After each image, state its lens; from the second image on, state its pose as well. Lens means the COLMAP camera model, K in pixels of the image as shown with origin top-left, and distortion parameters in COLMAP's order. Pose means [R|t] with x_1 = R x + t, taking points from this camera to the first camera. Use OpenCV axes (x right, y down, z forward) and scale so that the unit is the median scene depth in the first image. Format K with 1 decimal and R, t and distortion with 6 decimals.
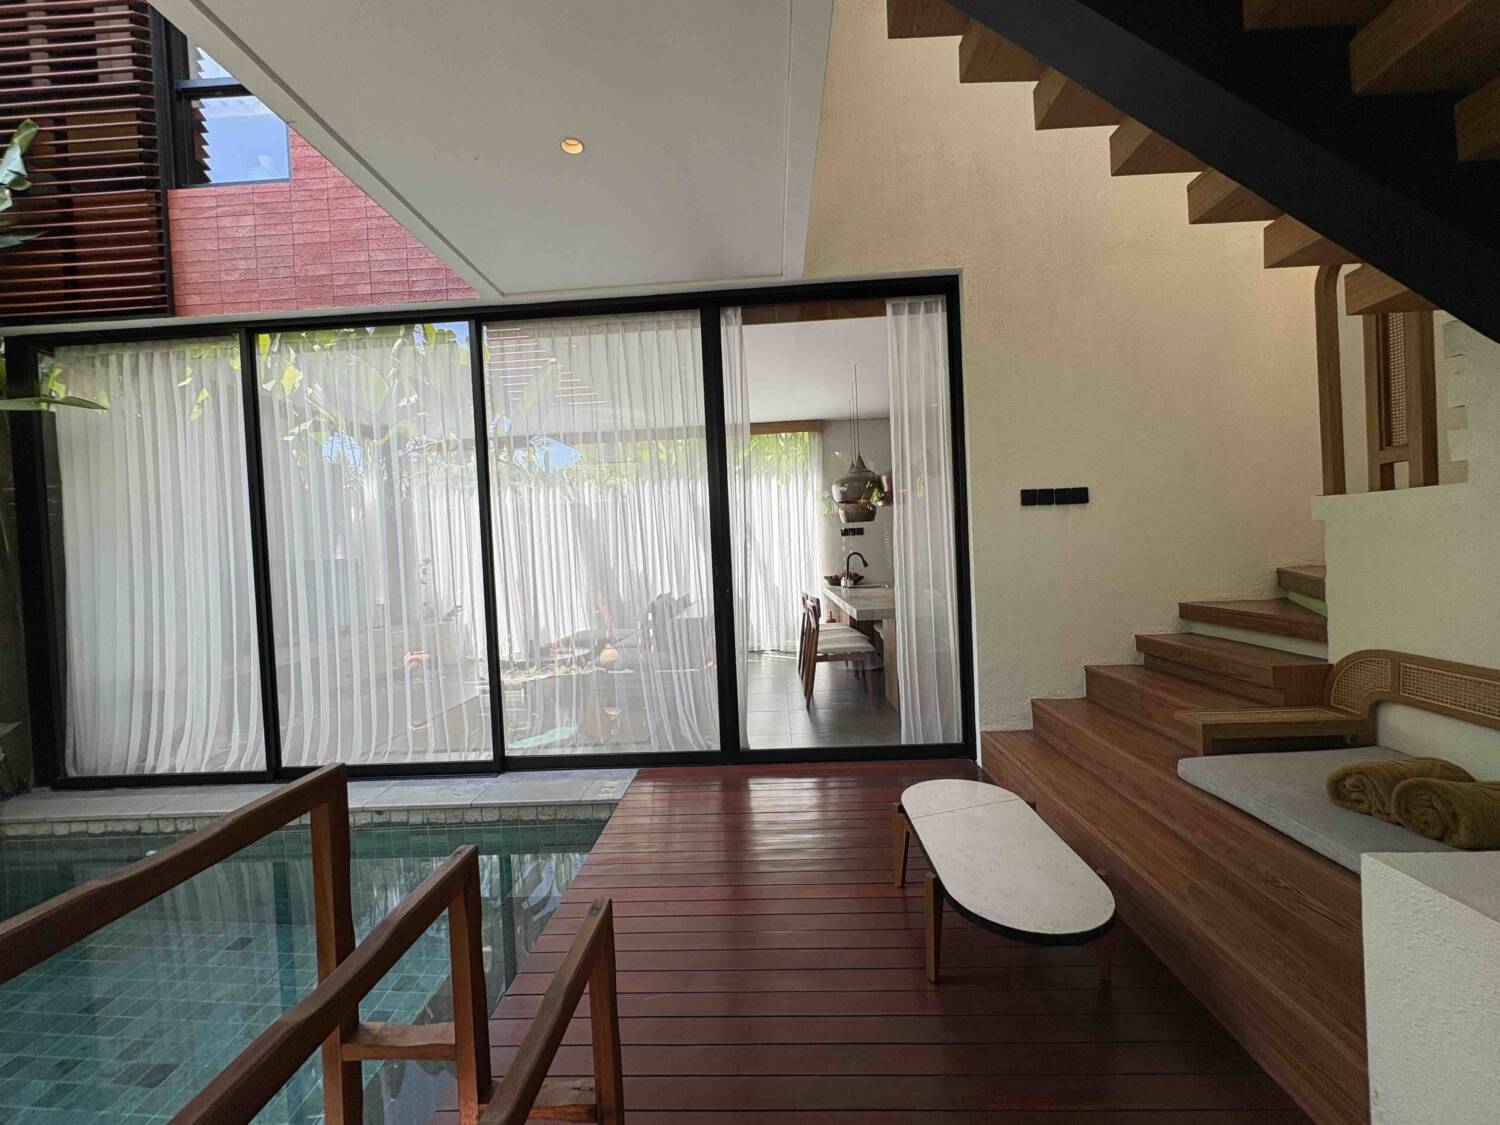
lens RADIAL K [[602.6, 0, 749.7], [0, 602.6, 559.7], [0, 0, 1]] dist [0.013694, 0.000032]
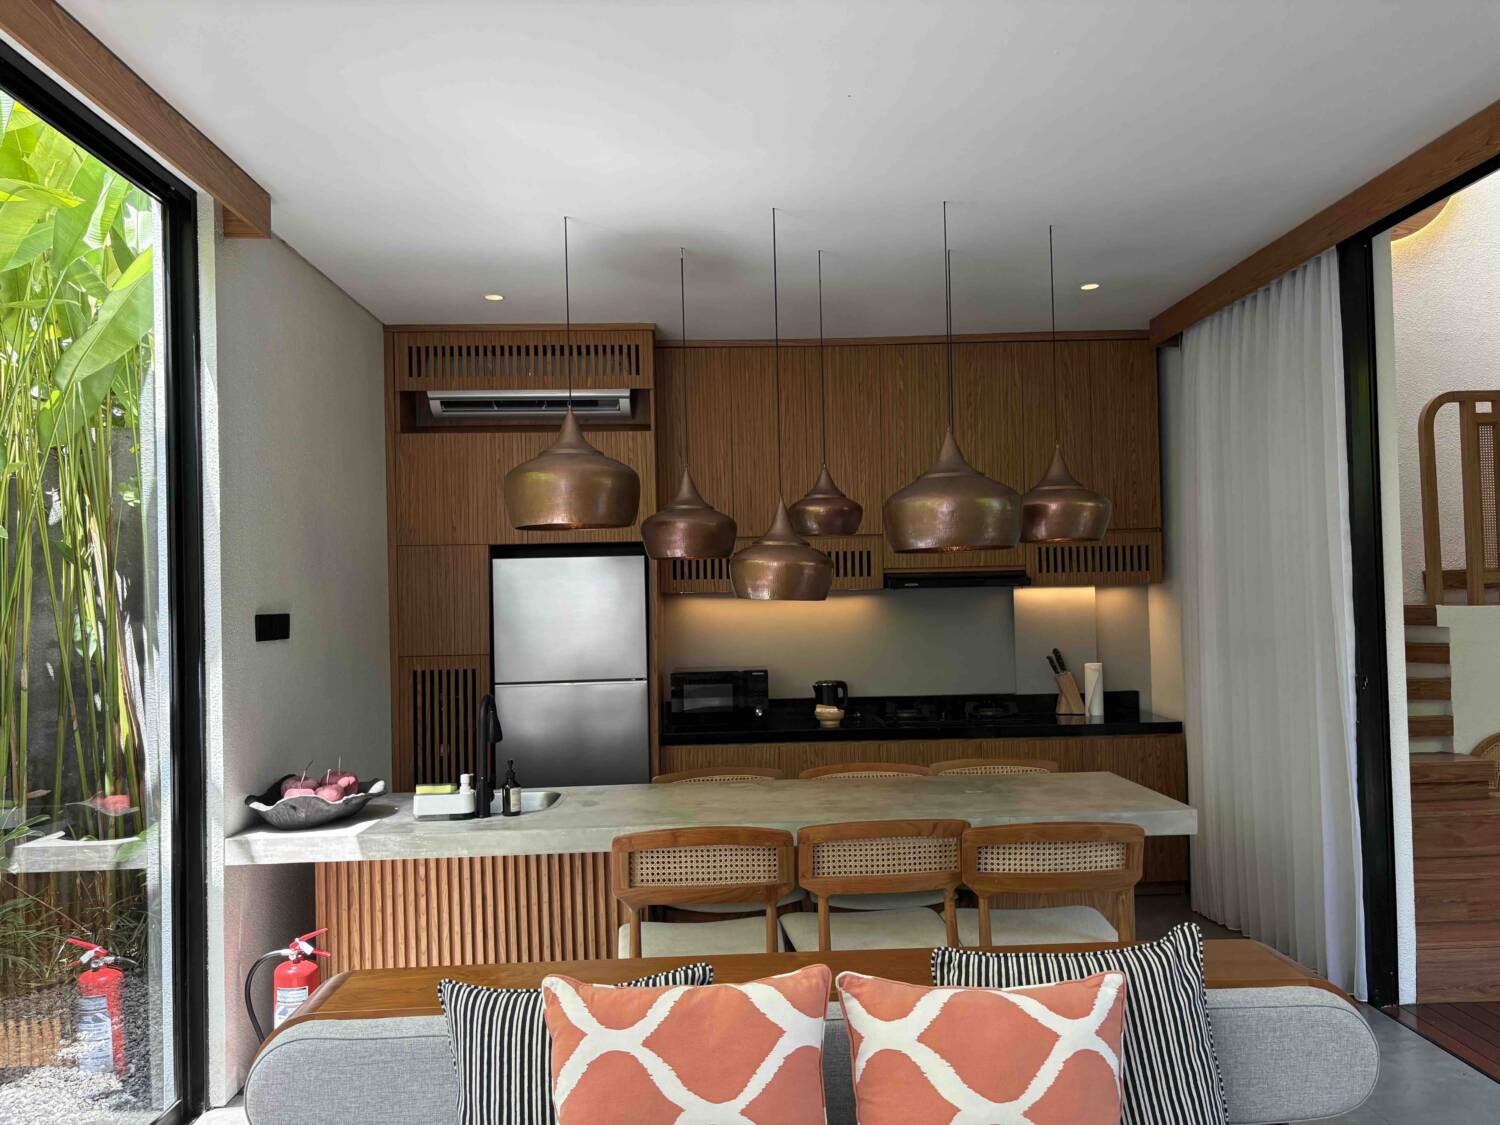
lens RADIAL K [[1142.8, 0, 745.0], [0, 1142.8, 568.8], [0, 0, 1]] dist [0.068696, -0.081281]
pose [[-0.076745, 0.069082, 0.994655, -1.358895], [0.040106, 0.997003, -0.066151, -0.100173], [-0.996244, 0.034815, -0.079285, 3.042987]]
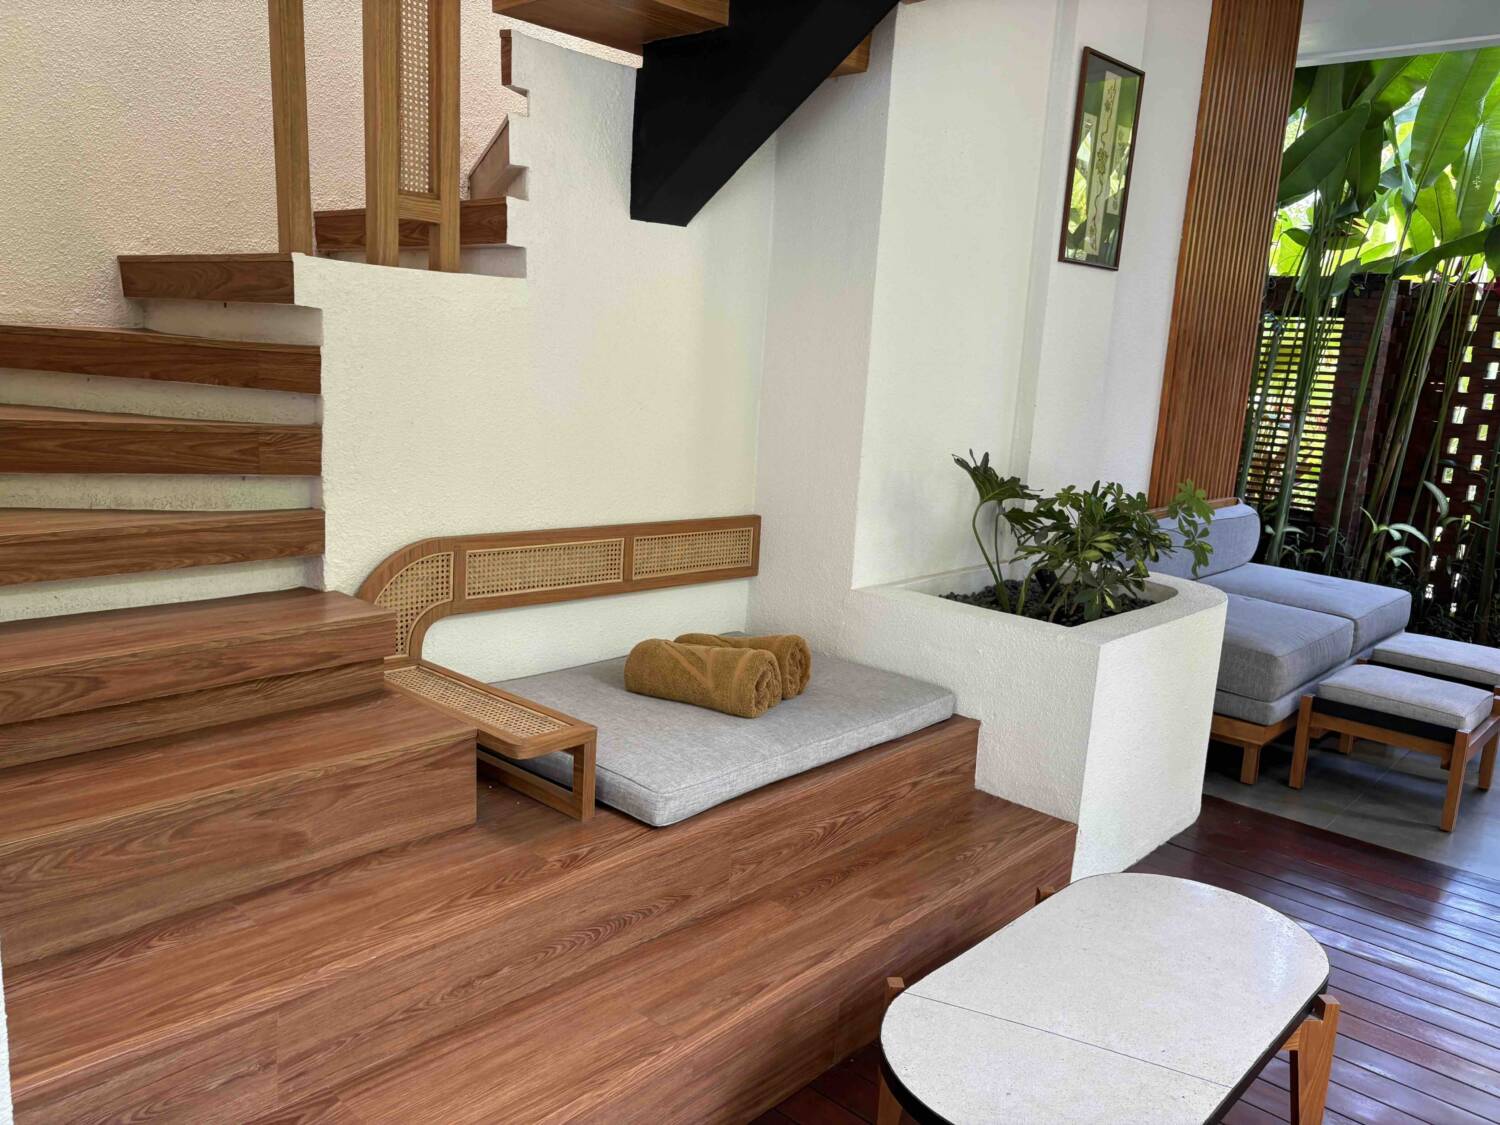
lens RADIAL K [[1142.8, 0, 745.0], [0, 1142.8, 568.8], [0, 0, 1]] dist [0.068696, -0.081281]
pose [[-0.766598, -0.116532, 0.631465, 0.082385], [-0.009431, 0.985332, 0.170386, -0.022766], [-0.642058, 0.124662, -0.756453, 1.864316]]
